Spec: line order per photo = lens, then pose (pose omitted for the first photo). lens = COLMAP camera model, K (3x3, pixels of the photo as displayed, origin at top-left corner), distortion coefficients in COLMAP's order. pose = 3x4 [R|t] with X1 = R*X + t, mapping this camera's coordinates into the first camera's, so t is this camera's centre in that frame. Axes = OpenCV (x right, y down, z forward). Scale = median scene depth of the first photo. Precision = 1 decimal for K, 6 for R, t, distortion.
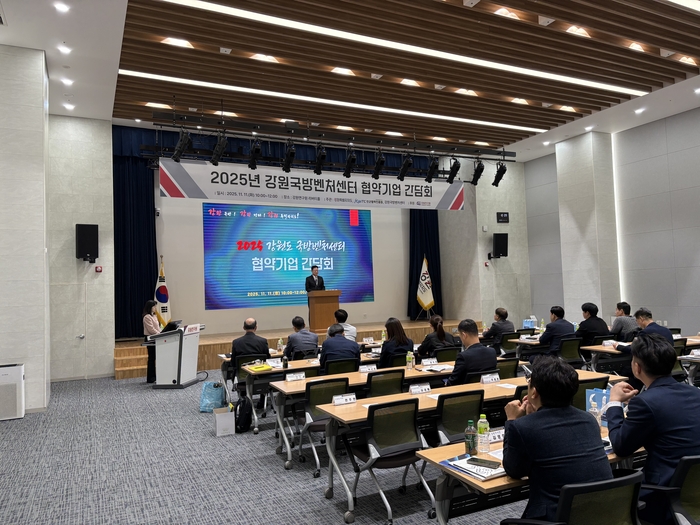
lens RADIAL K [[506.8, 0, 350.0], [0, 506.8, 262.5], [0, 0, 1]] dist [0.003938, -0.002262]
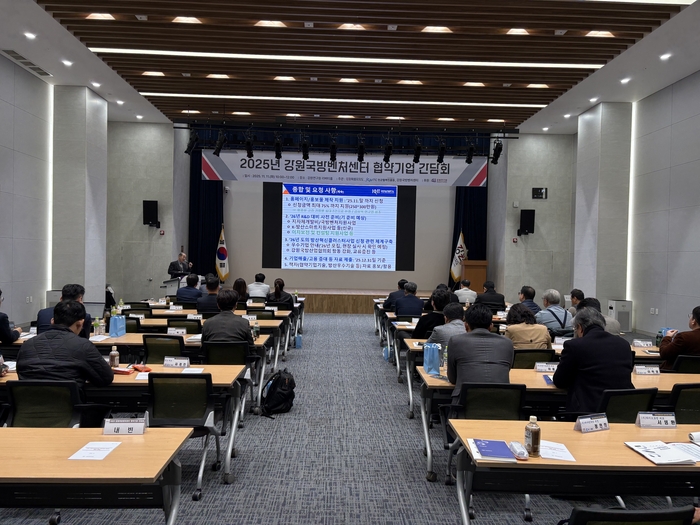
lens RADIAL K [[506.8, 0, 350.0], [0, 506.8, 262.5], [0, 0, 1]] dist [0.003938, -0.002262]
pose [[0.915537, 0.055672, -0.398363, 0.441772], [-0.030877, 0.997181, 0.068393, -0.013423], [0.401047, -0.050316, 0.914674, -0.059285]]
